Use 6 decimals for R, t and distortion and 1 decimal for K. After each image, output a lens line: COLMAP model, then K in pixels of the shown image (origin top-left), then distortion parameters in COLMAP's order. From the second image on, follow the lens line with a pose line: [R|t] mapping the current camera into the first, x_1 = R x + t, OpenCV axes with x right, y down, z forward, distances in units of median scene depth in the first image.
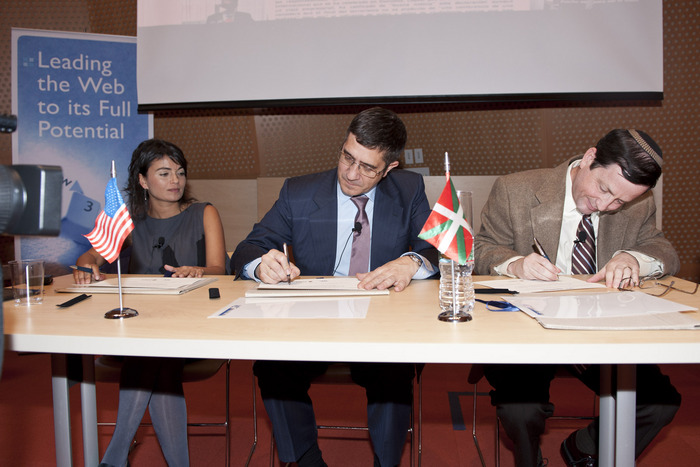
lens RADIAL K [[511.6, 0, 360.8], [0, 511.6, 222.2], [0, 0, 1]] dist [-0.050070, -0.001539]
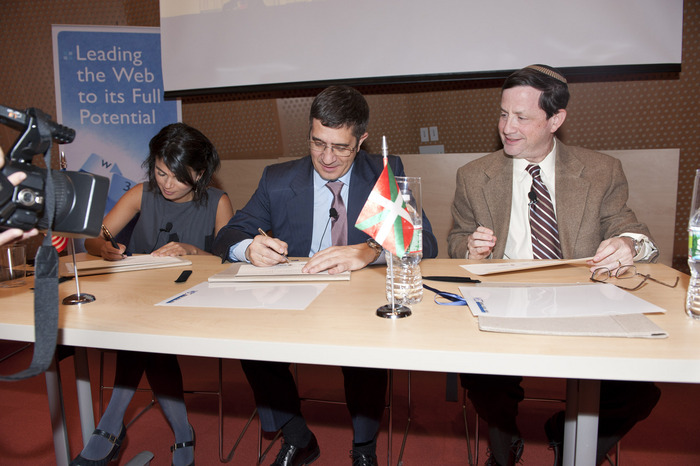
lens RADIAL K [[464.5, 0, 352.3], [0, 464.5, 232.4], [0, 0, 1]] dist [-0.053106, 0.001455]
pose [[0.994041, 0.003262, -0.108961, 0.122551], [0.005651, 0.996666, 0.081389, -0.019310], [0.108863, -0.081520, 0.990708, 0.091164]]
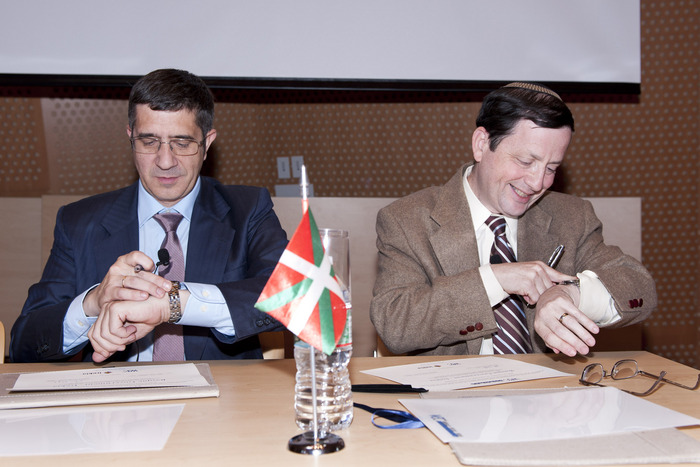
lens RADIAL K [[735.8, 0, 342.5], [0, 735.8, 214.9], [0, 0, 1]] dist [0.012319, 0.000000]
pose [[0.987640, 0.011975, 0.156281, 0.047727], [-0.002296, 0.998076, -0.061967, -0.015276], [-0.156722, 0.060842, 0.985767, 0.085292]]
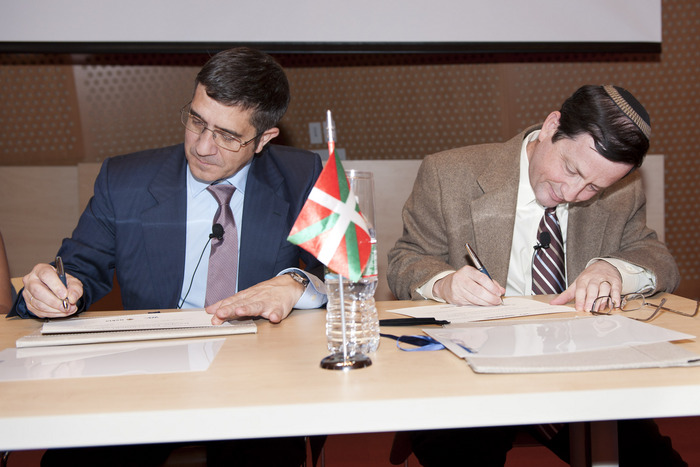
lens RADIAL K [[735.8, 0, 389.5], [0, 735.8, 217.0], [0, 0, 1]] dist [0.012319, 0.000000]
pose [[0.984992, -0.013608, 0.172063, 0.048629], [0.017271, 0.999655, -0.019810, 0.012141], [-0.171734, 0.022484, 0.984887, 0.035439]]
